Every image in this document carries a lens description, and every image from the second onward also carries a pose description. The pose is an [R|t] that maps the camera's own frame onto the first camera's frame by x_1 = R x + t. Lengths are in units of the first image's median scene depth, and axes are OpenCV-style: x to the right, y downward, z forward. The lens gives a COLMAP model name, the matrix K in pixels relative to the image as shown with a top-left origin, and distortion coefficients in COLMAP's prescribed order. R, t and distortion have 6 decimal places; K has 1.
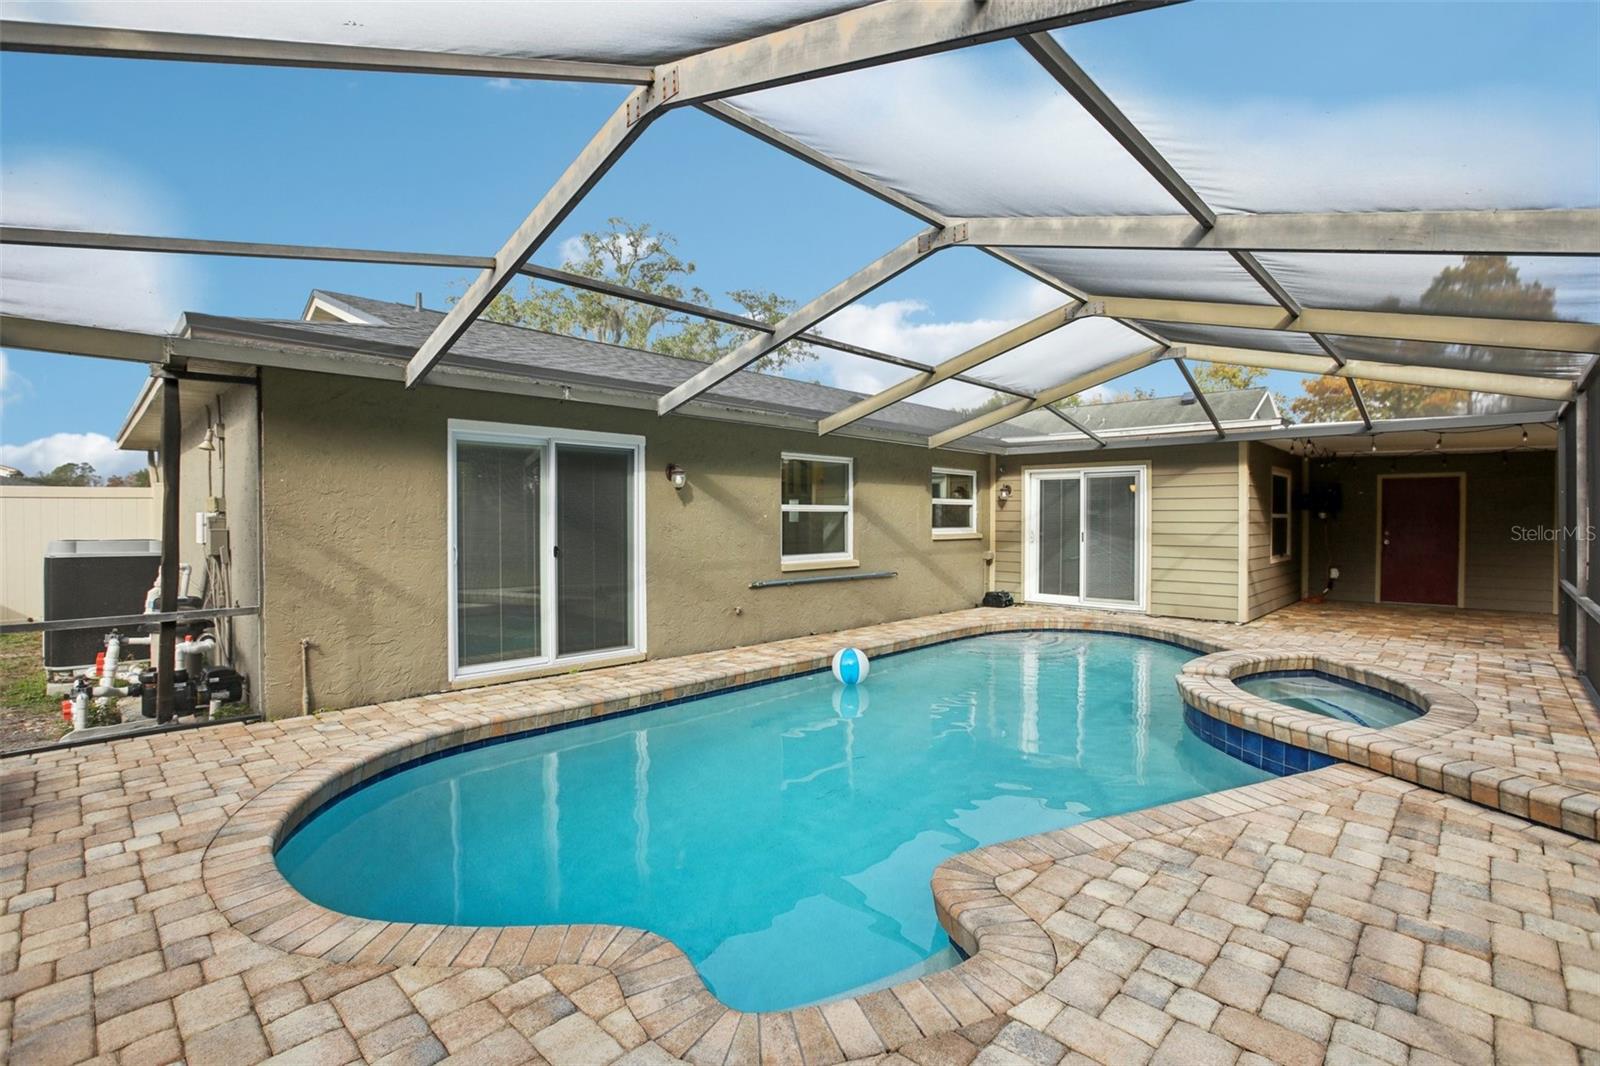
lens RADIAL K [[729.9, 0, 774.4], [0, 729.9, 537.8], [0, 0, 1]] dist [-0.045310, 0.013095]
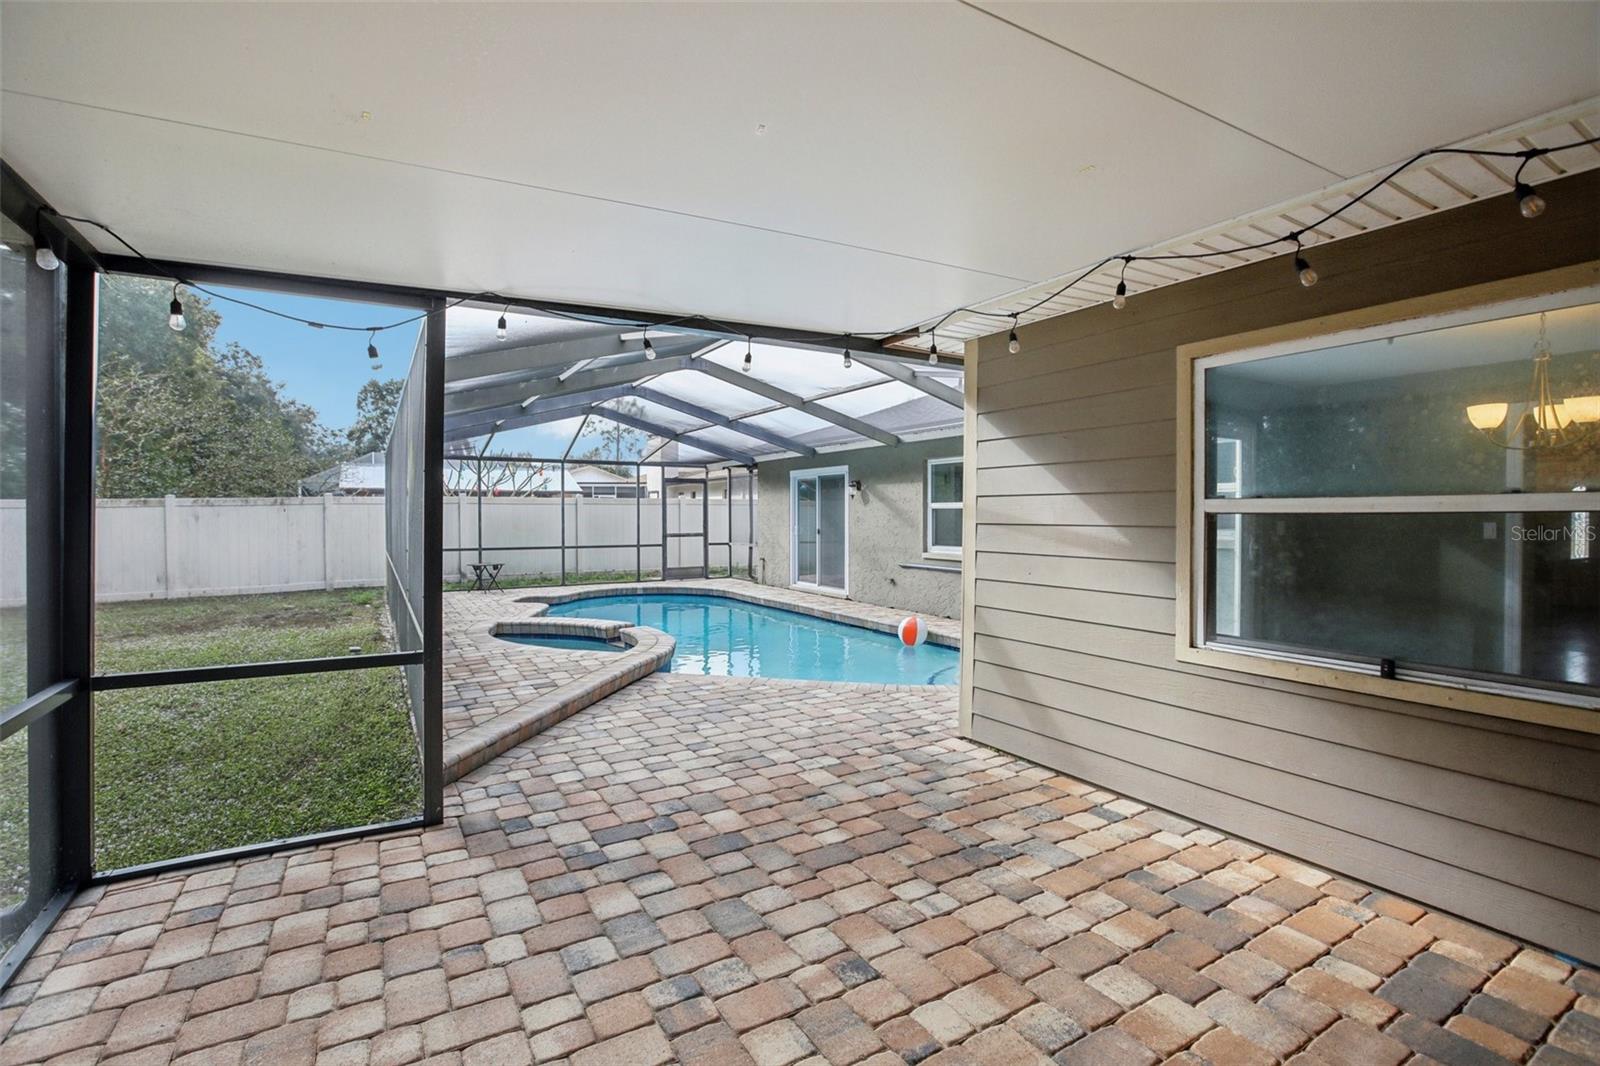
lens RADIAL K [[729.9, 0, 792.6], [0, 729.9, 531.8], [0, 0, 1]] dist [-0.045310, 0.013095]
pose [[-0.231478, 0.027141, -0.972461, 1.136589], [-0.016346, 0.999361, 0.031783, -0.028702], [0.972703, 0.023253, -0.230887, 0.967268]]
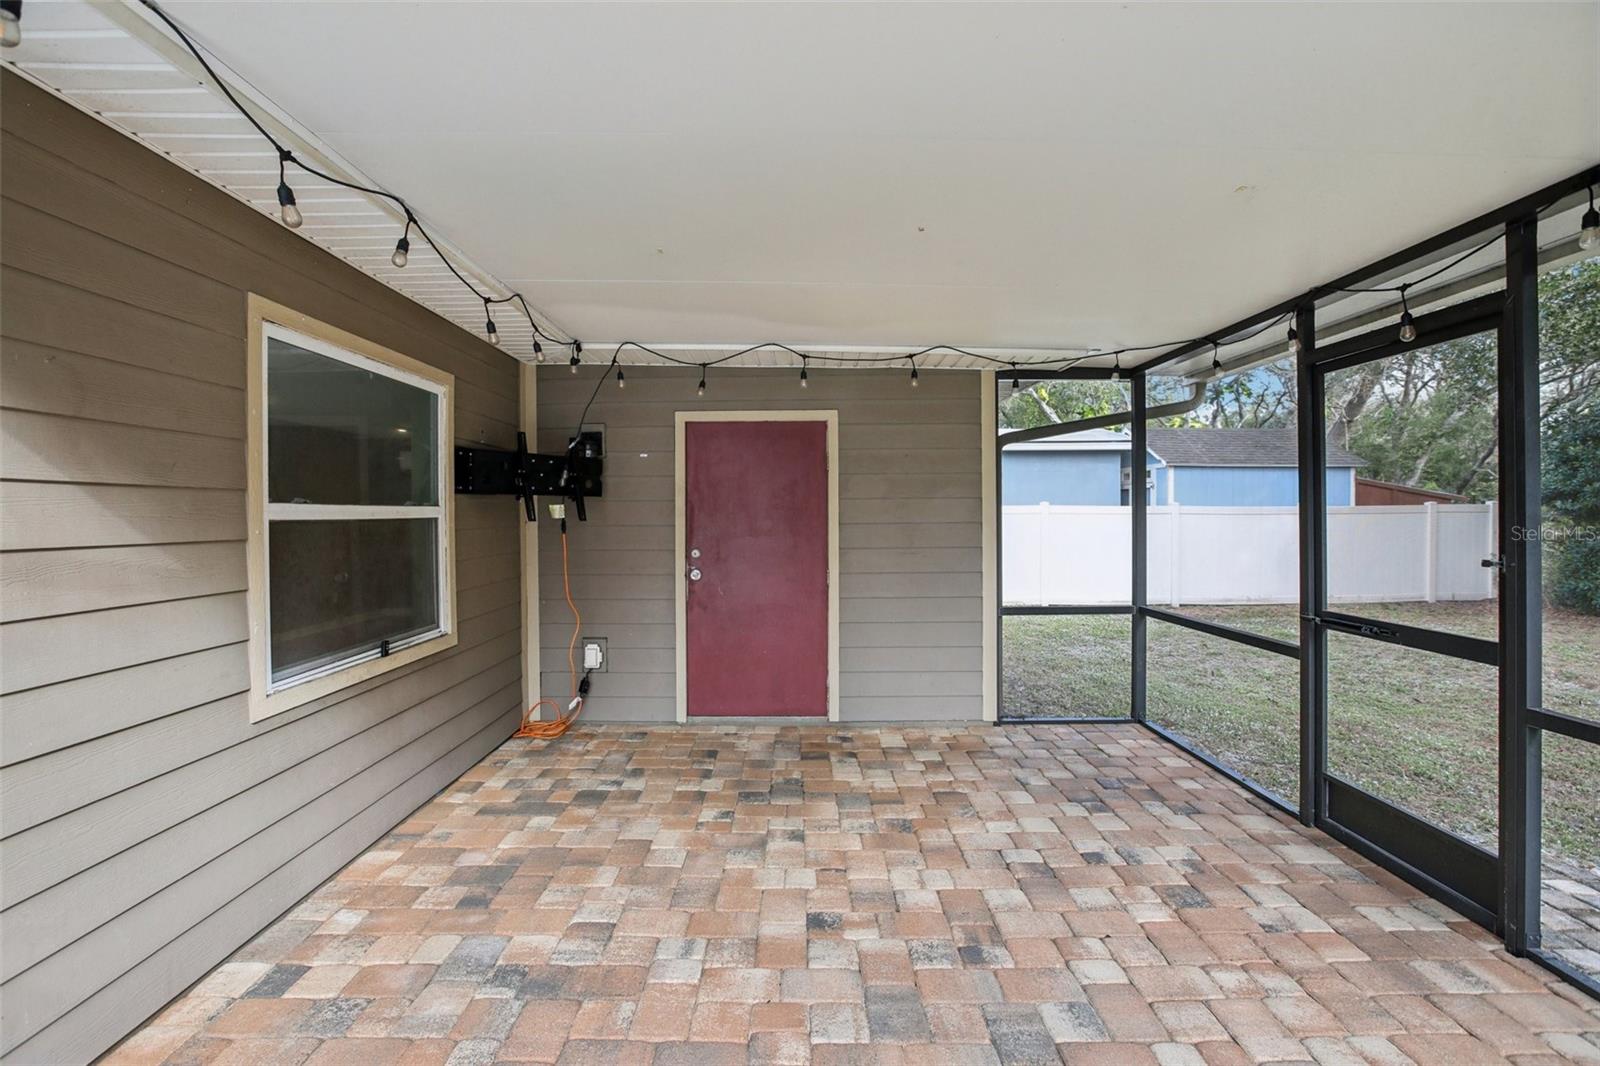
lens RADIAL K [[729.9, 0, 796.6], [0, 729.9, 527.8], [0, 0, 1]] dist [-0.045310, 0.013095]
pose [[0.695346, -0.013157, 0.718555, 0.661281], [0.016296, 0.999864, 0.002539, -0.024070], [-0.718490, 0.009944, 0.695466, 0.732732]]
